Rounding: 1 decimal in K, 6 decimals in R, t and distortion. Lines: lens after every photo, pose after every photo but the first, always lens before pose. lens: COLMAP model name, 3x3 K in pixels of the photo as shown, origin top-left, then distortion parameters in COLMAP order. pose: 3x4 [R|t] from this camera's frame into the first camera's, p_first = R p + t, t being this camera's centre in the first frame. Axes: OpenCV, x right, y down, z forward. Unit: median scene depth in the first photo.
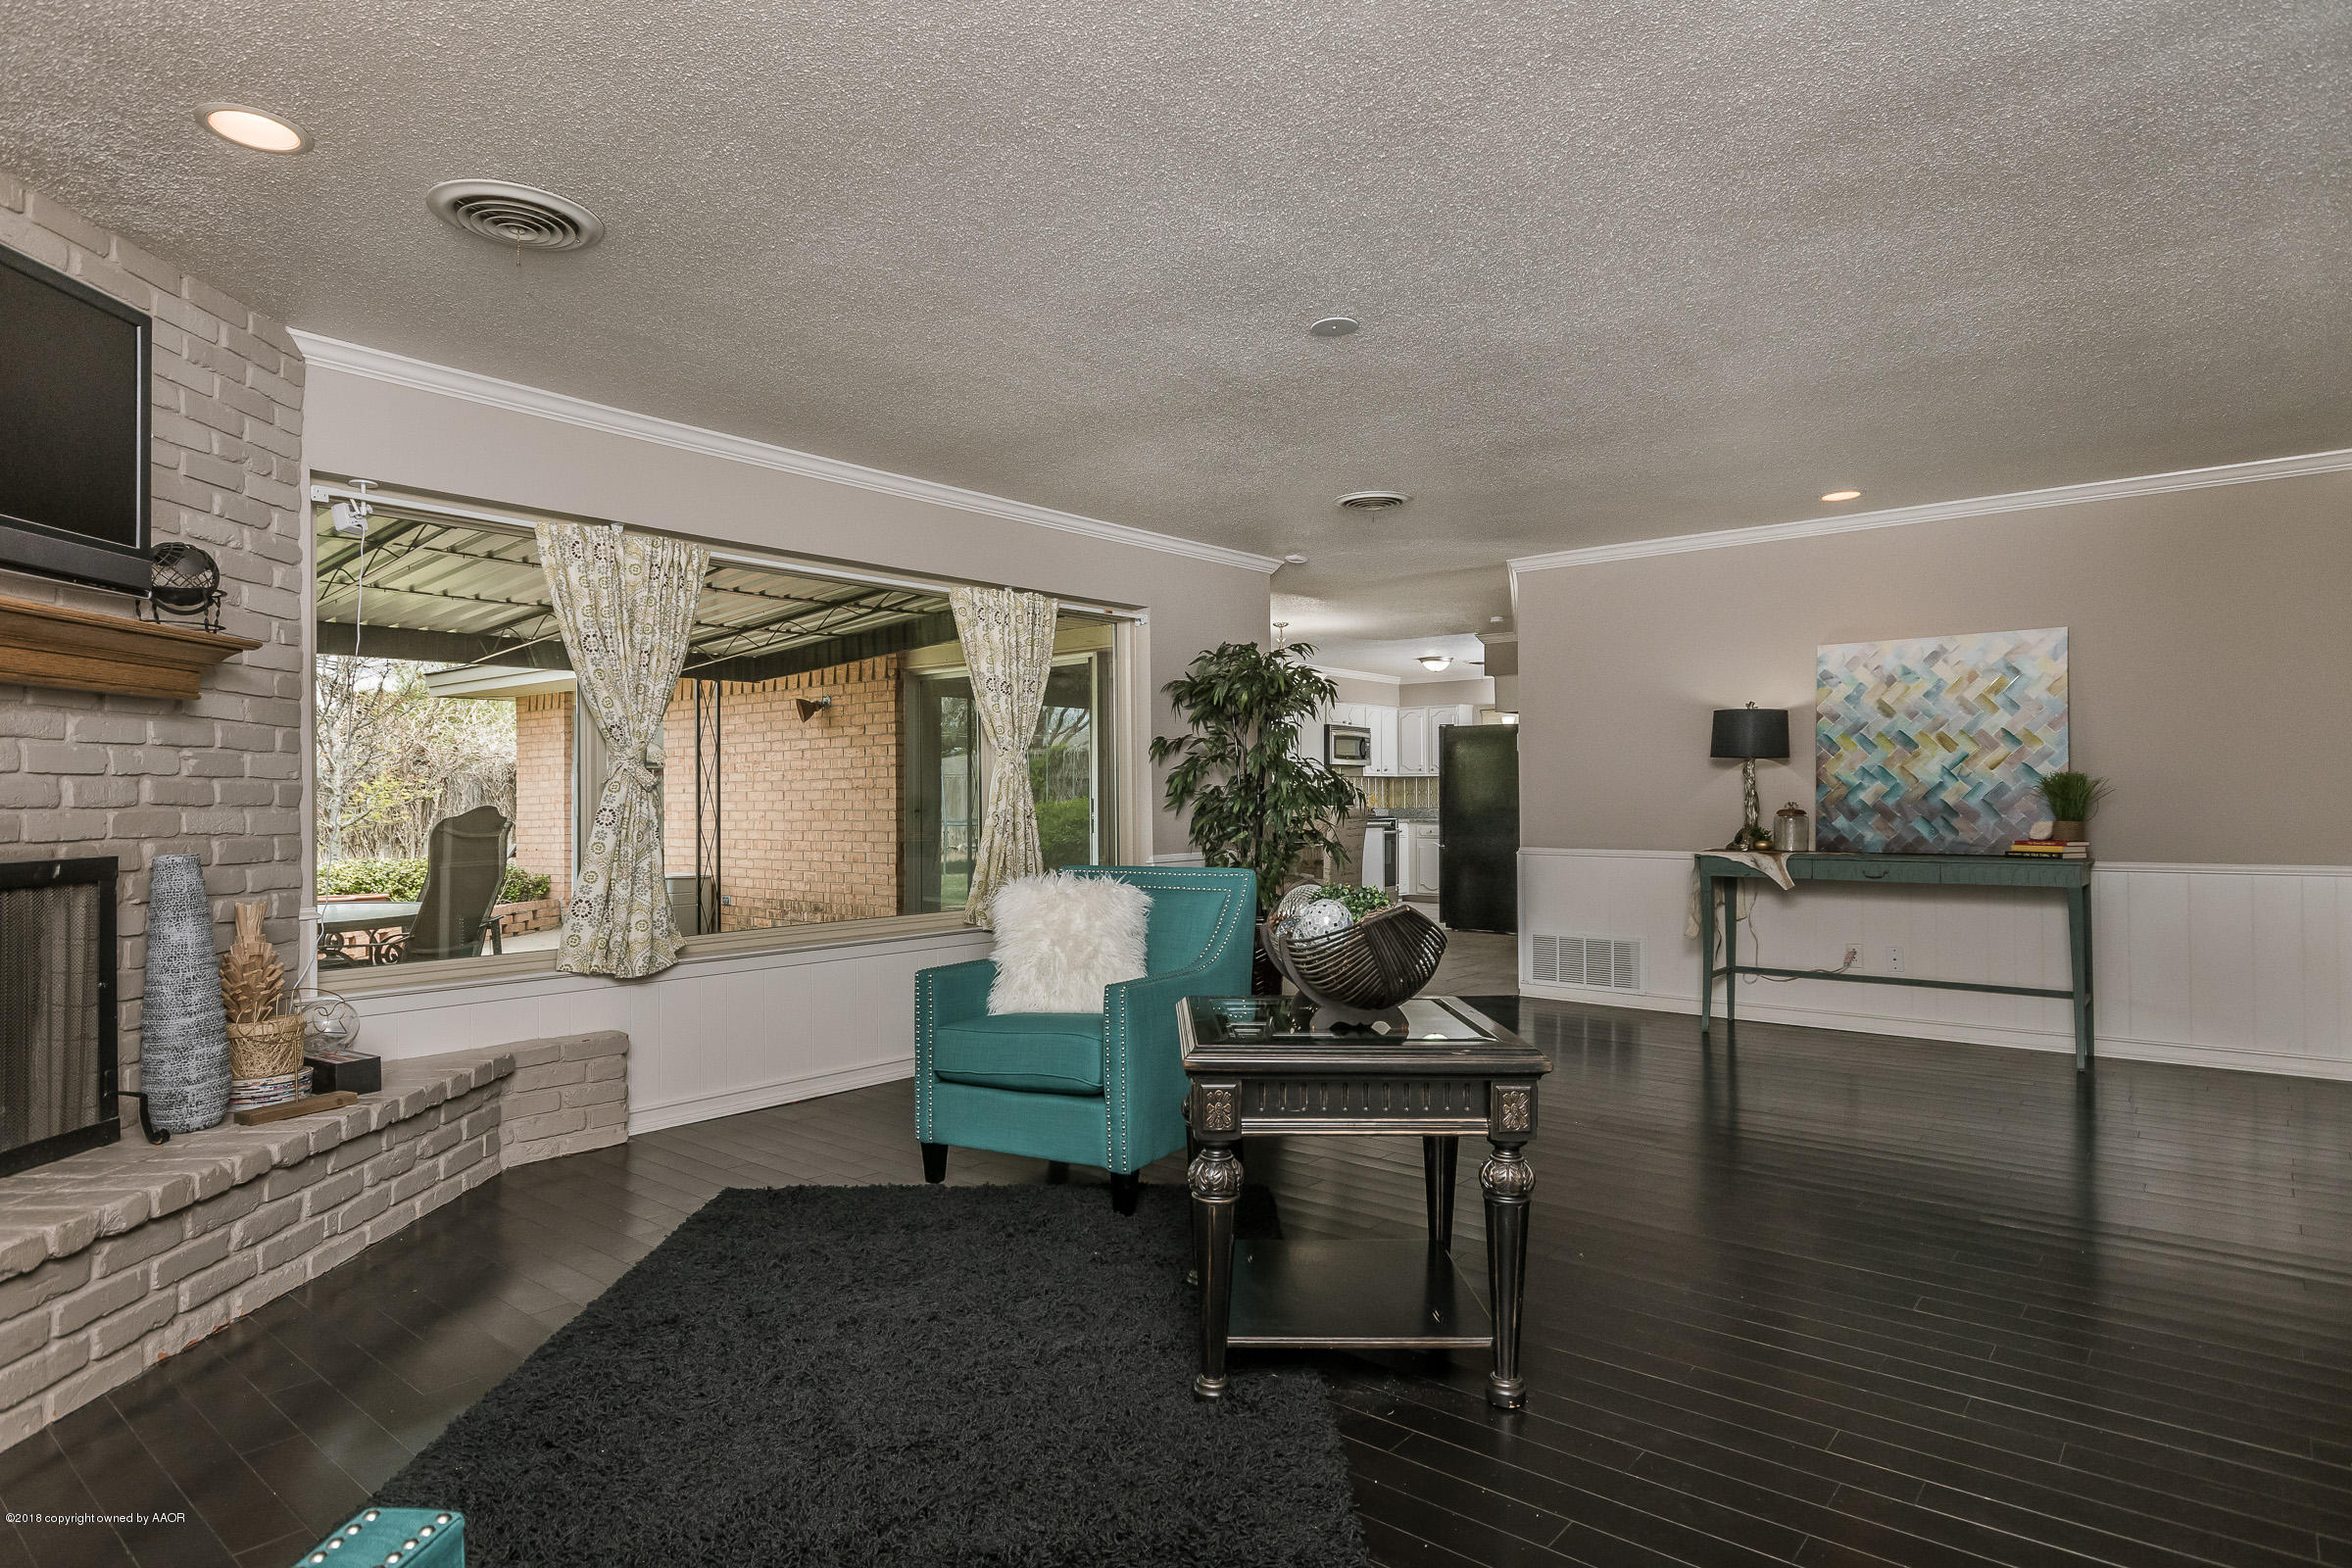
lens RADIAL K [[1277.8, 0, 1191.4], [0, 1277.8, 781.1], [0, 0, 1]] dist [-0.022027, -0.001584]
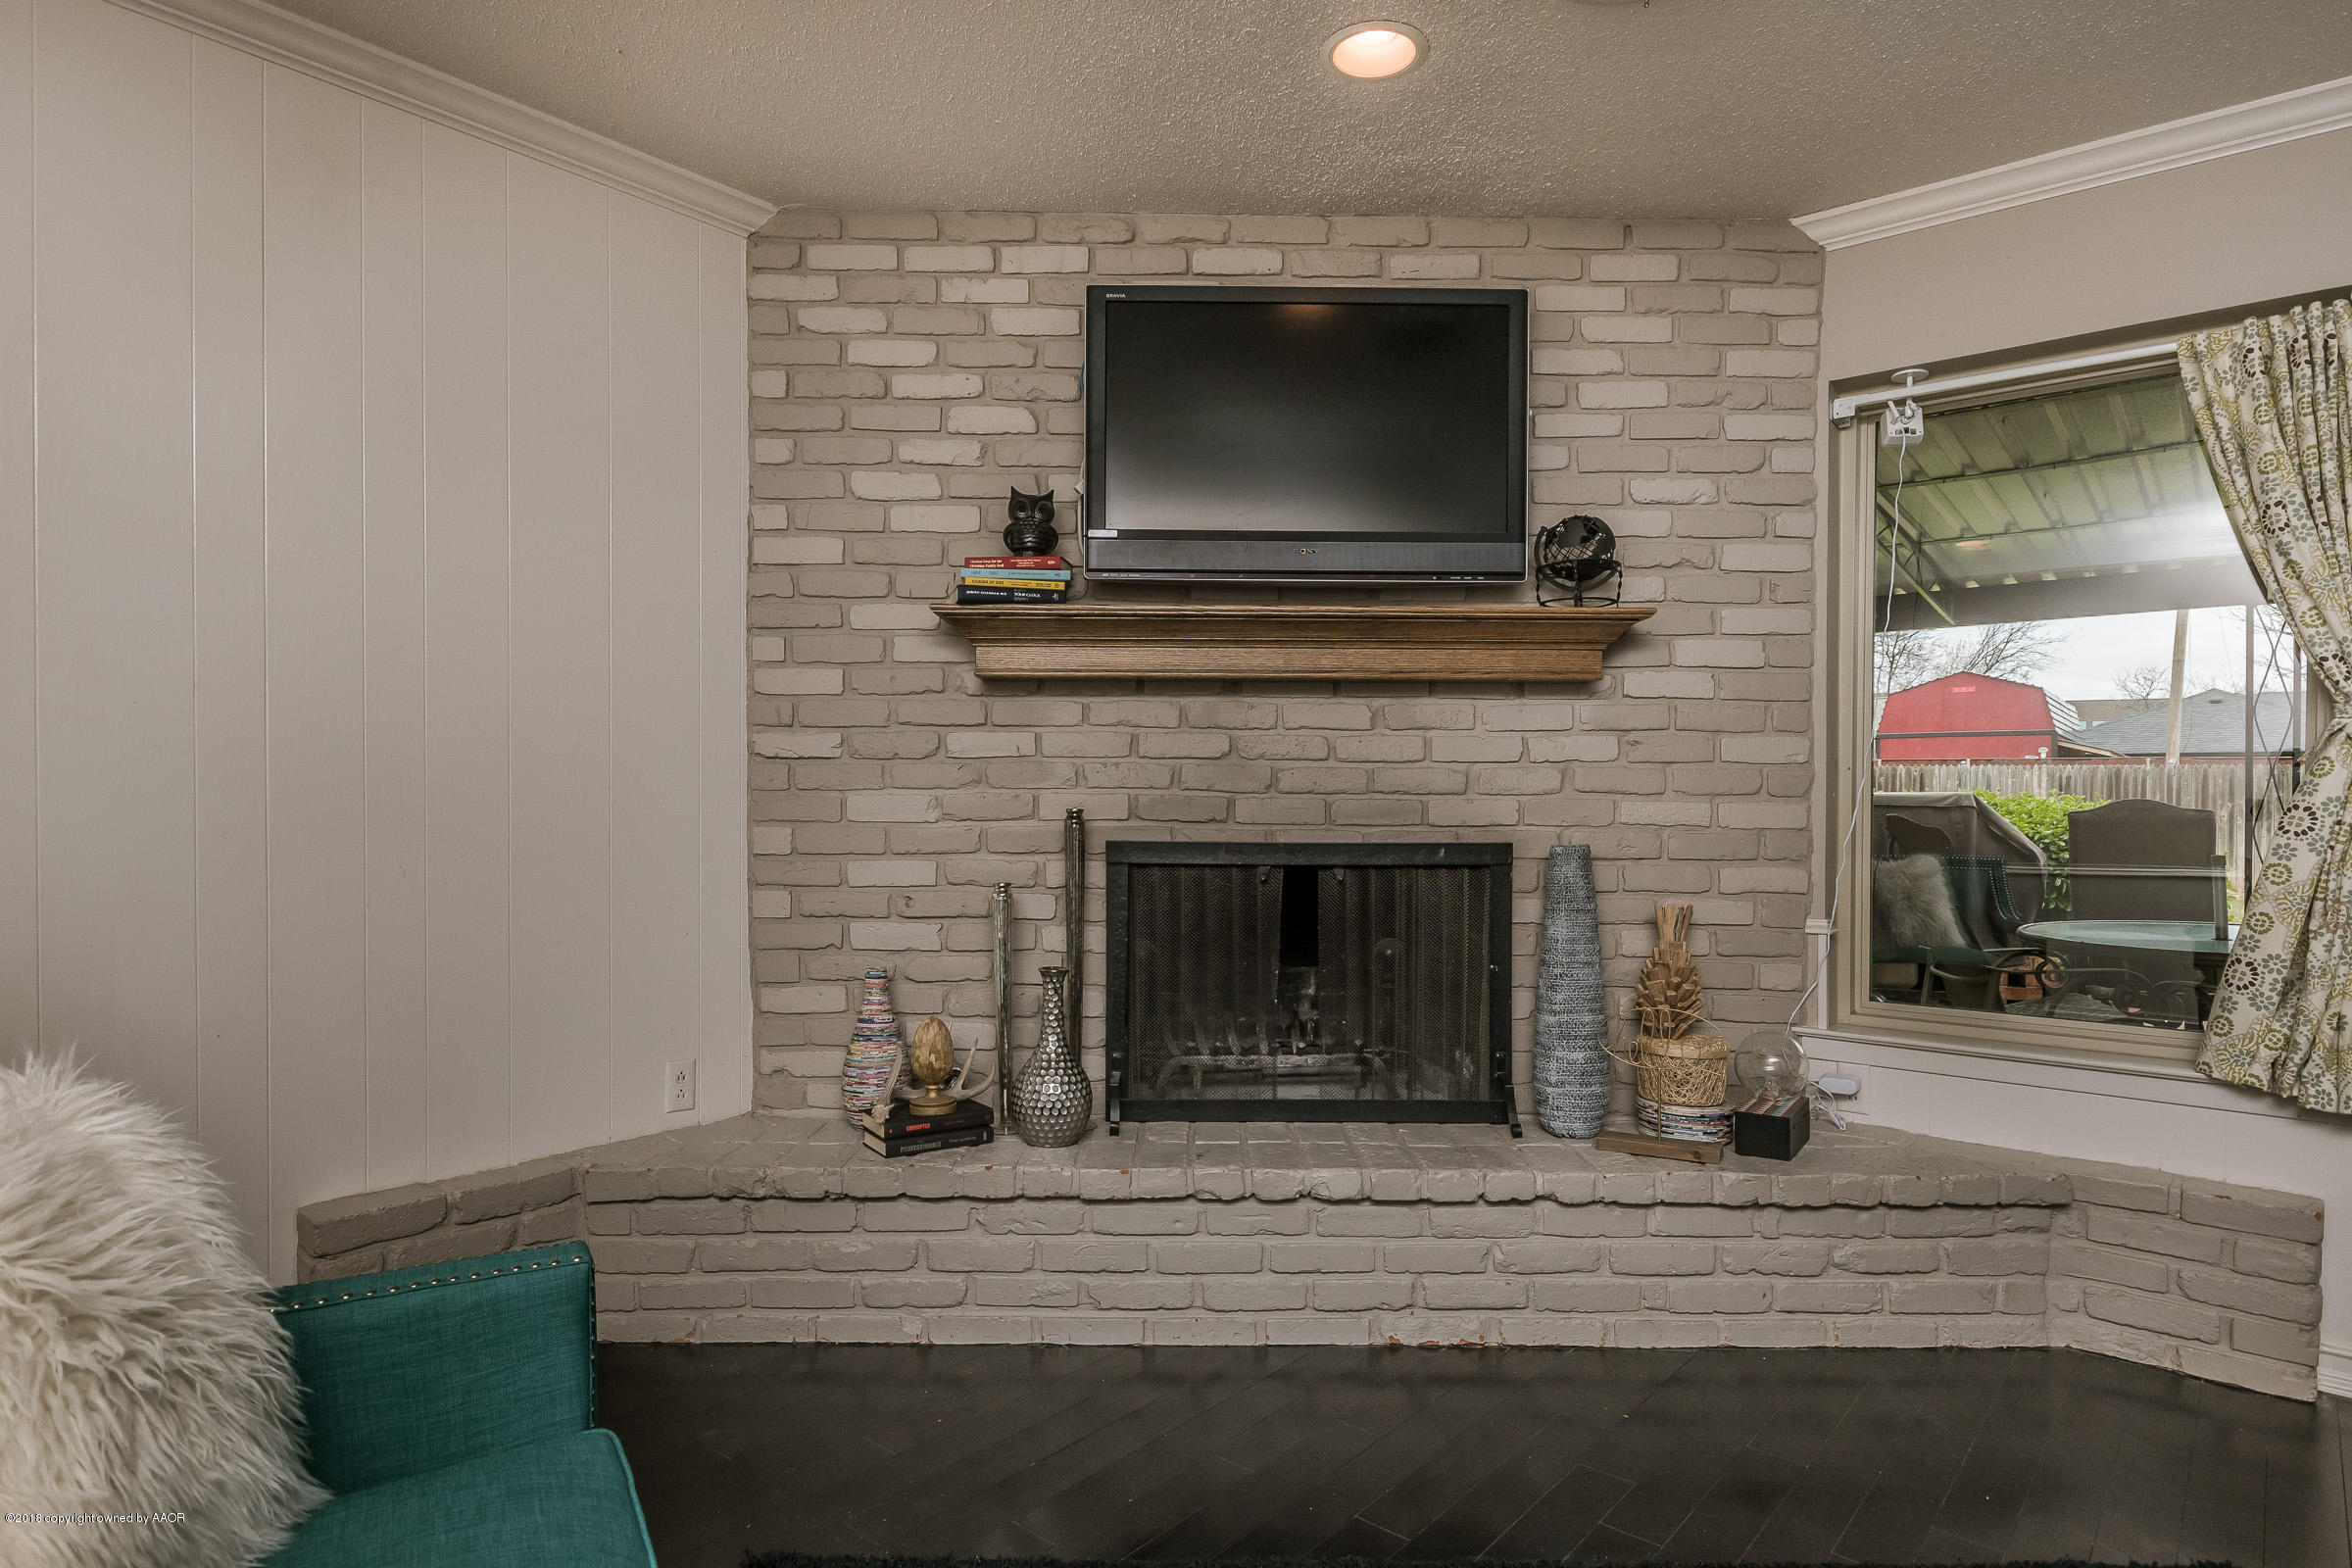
lens RADIAL K [[1369.8, 0, 1186.6], [0, 1369.8, 795.6], [0, 0, 1]] dist [0.002098, 0.001553]
pose [[-0.017990, 0.001724, -0.999837, 0.209230], [0.011445, 0.999933, 0.001518, 0.014733], [0.999773, -0.011416, -0.018008, 0.647408]]
